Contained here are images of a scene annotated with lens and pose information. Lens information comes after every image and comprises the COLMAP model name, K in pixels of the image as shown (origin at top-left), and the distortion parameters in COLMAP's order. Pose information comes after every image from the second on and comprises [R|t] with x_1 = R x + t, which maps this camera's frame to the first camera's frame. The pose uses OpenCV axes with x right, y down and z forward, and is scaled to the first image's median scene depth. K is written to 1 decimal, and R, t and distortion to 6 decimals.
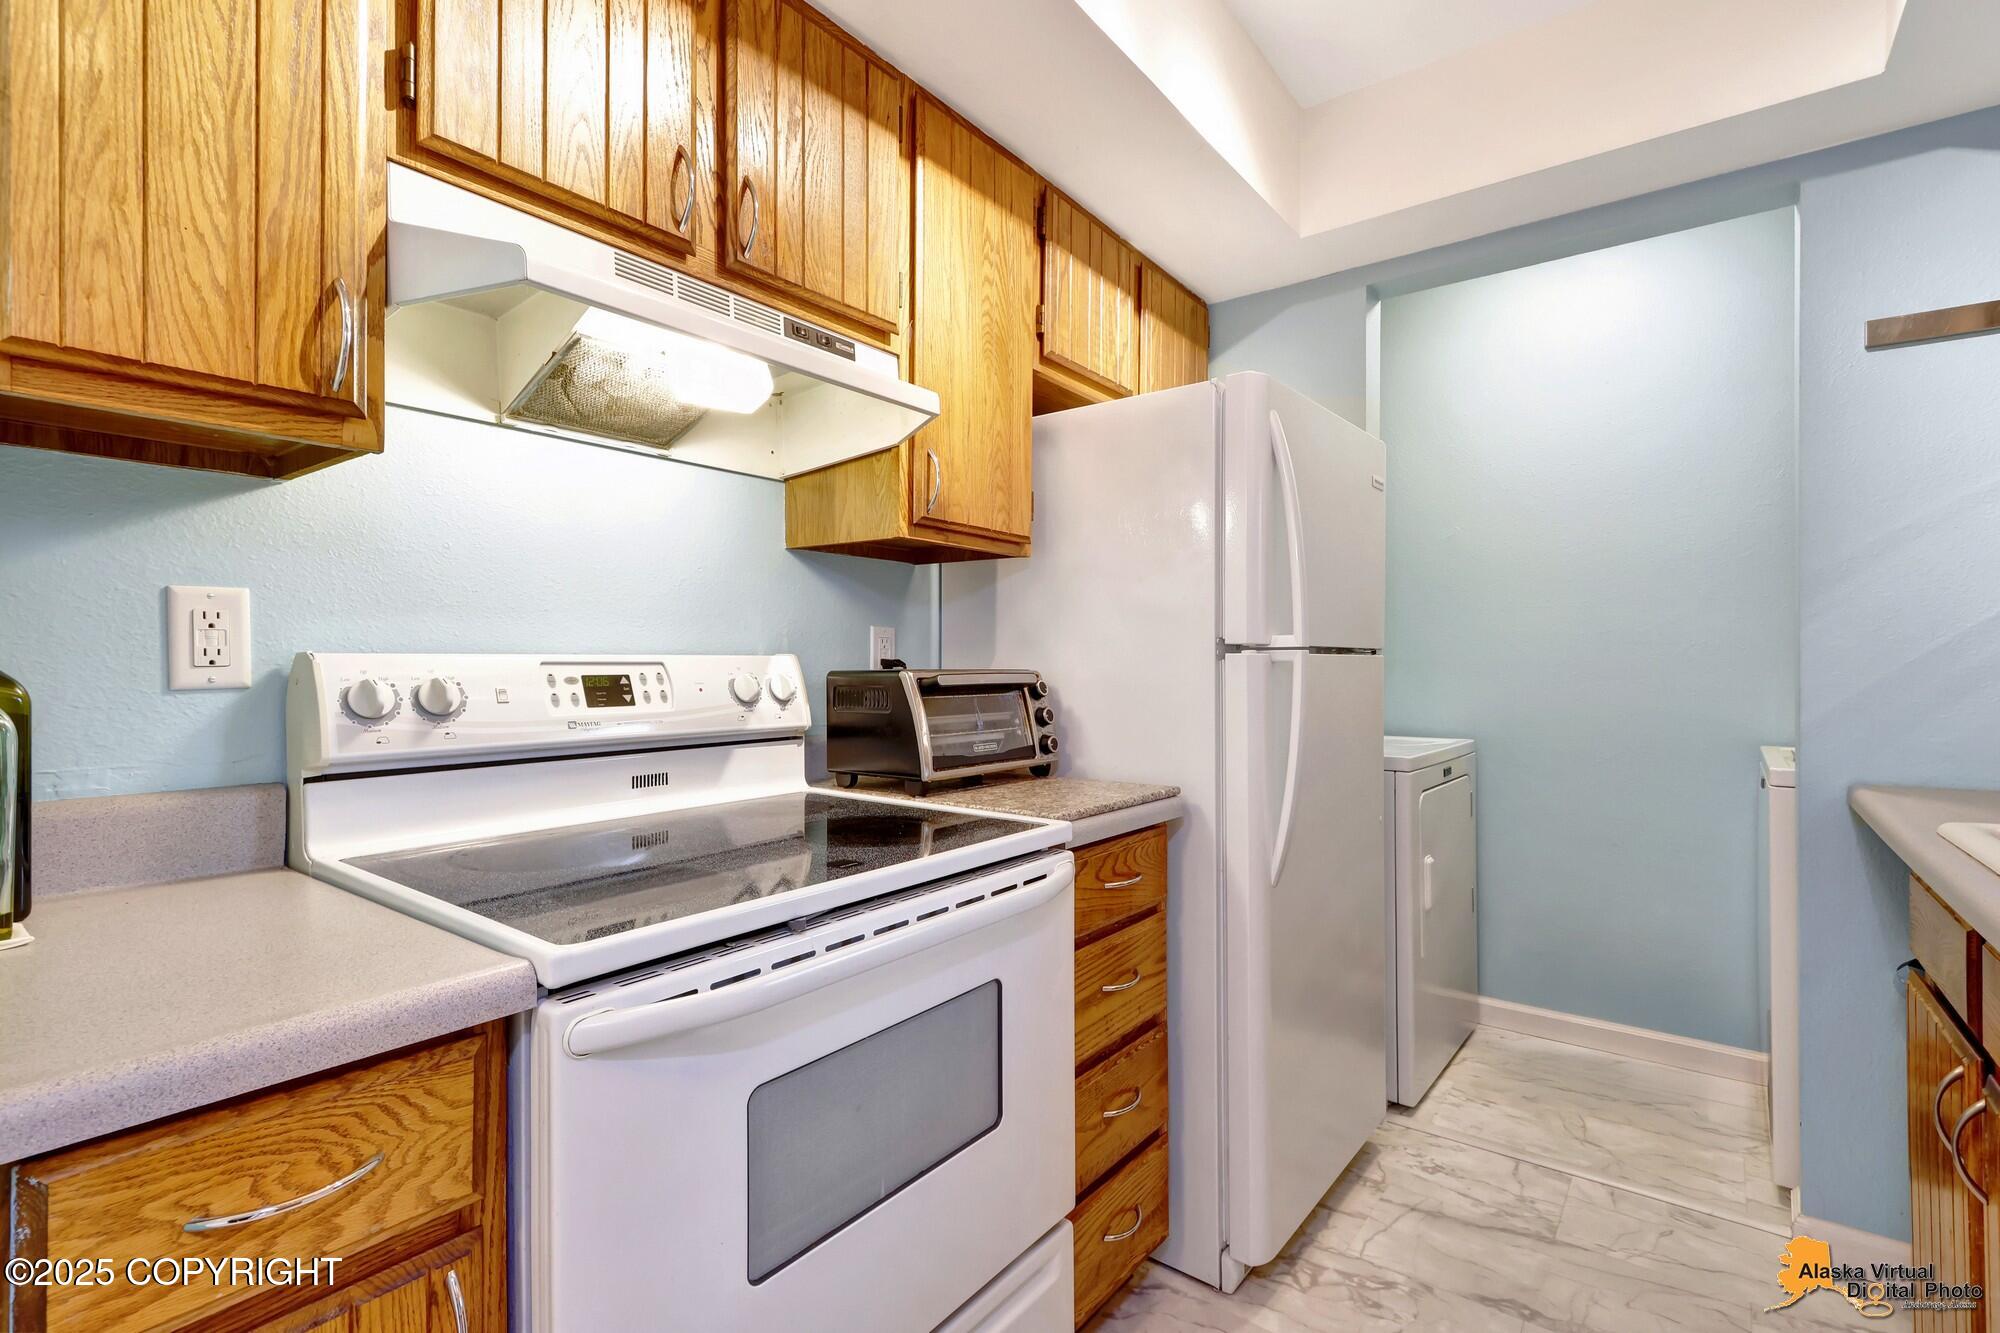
lens RADIAL K [[918.9, 0, 997.0], [0, 918.9, 666.8], [0, 0, 1]] dist [0.011469, -0.000599]
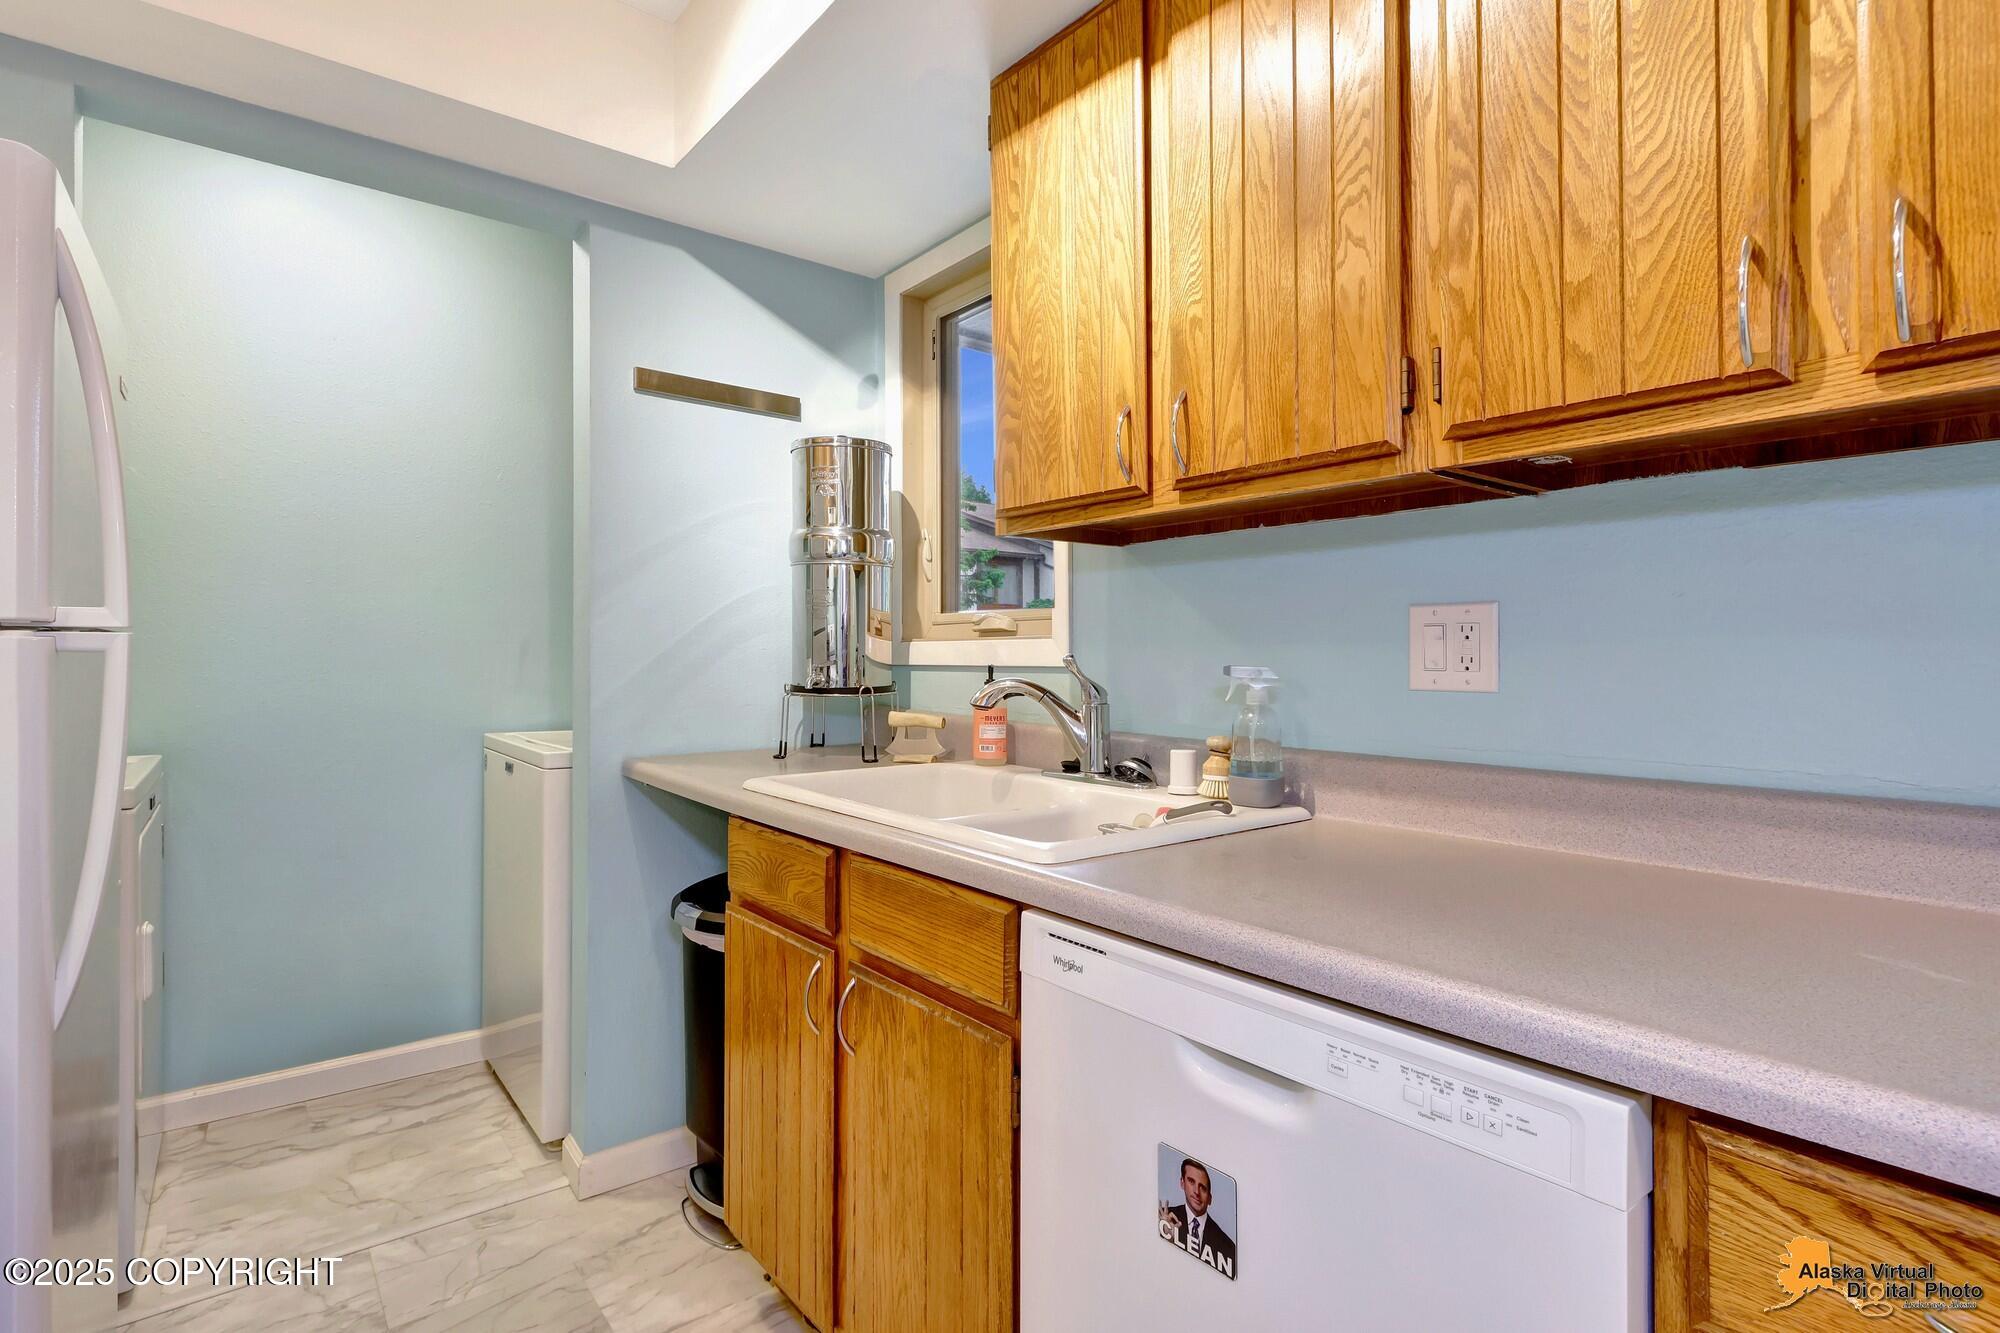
lens RADIAL K [[984.8, 0, 992.1], [0, 984.8, 654.8], [0, 0, 1]] dist [0.007842, -0.001874]
pose [[0.238758, 0.003660, 0.971072, -0.181513], [-0.002192, 0.999992, -0.003230, -0.002391], [-0.971077, -0.001357, 0.238764, 0.287882]]
